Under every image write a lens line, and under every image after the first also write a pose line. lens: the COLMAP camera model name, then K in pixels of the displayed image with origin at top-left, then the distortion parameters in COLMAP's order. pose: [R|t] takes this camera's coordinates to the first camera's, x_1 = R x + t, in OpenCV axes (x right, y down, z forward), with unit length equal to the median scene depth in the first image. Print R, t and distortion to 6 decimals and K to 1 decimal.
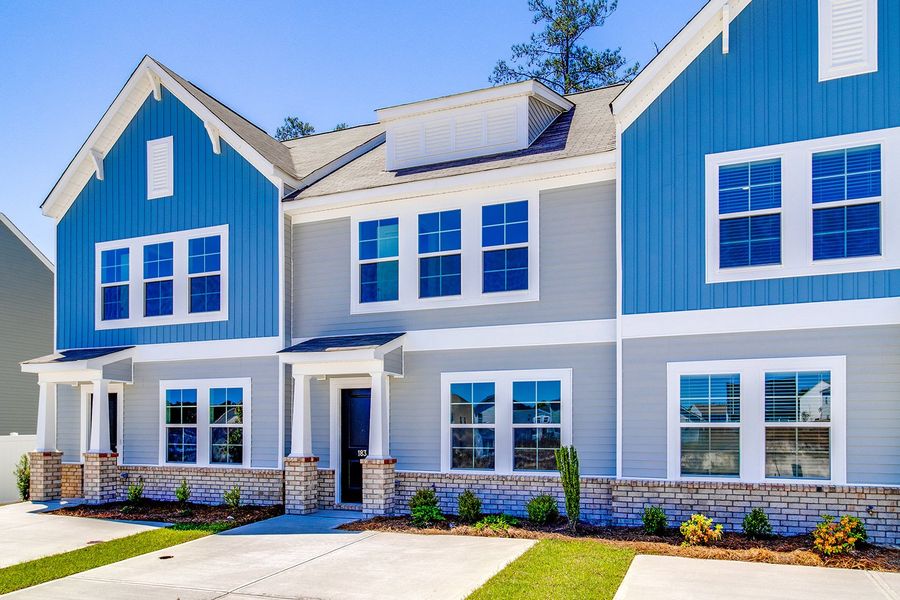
lens RADIAL K [[414.2, 0, 449.8], [0, 414.2, 296.6], [0, 0, 1]] dist [-0.007354, 0.000025]
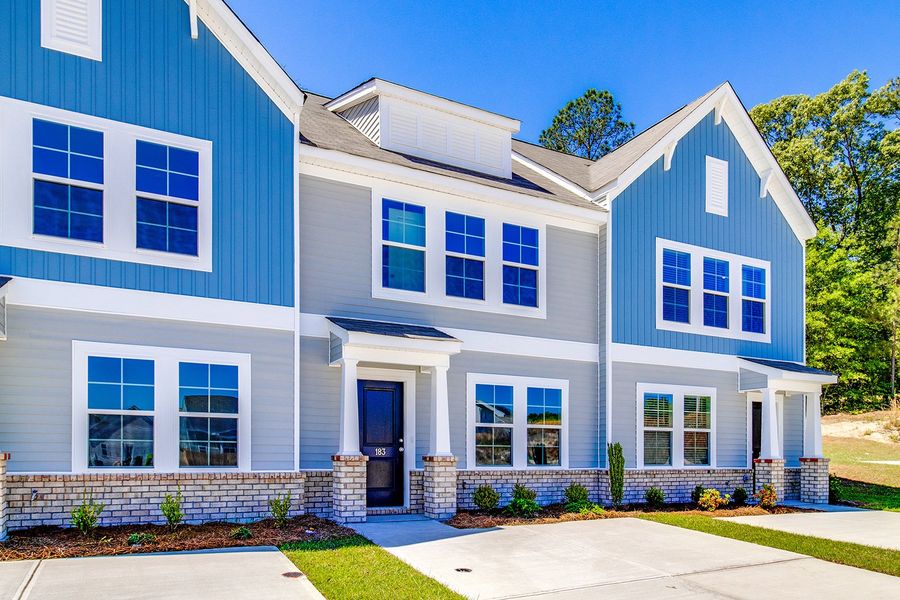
lens RADIAL K [[417.7, 0, 450.5], [0, 417.7, 291.6], [0, 0, 1]] dist [-0.001064, -0.000369]
pose [[0.821370, 0.197381, 0.535156, -0.640679], [-0.198024, 0.978539, -0.056981, 0.053554], [-0.534918, -0.059171, 0.842829, 0.154331]]
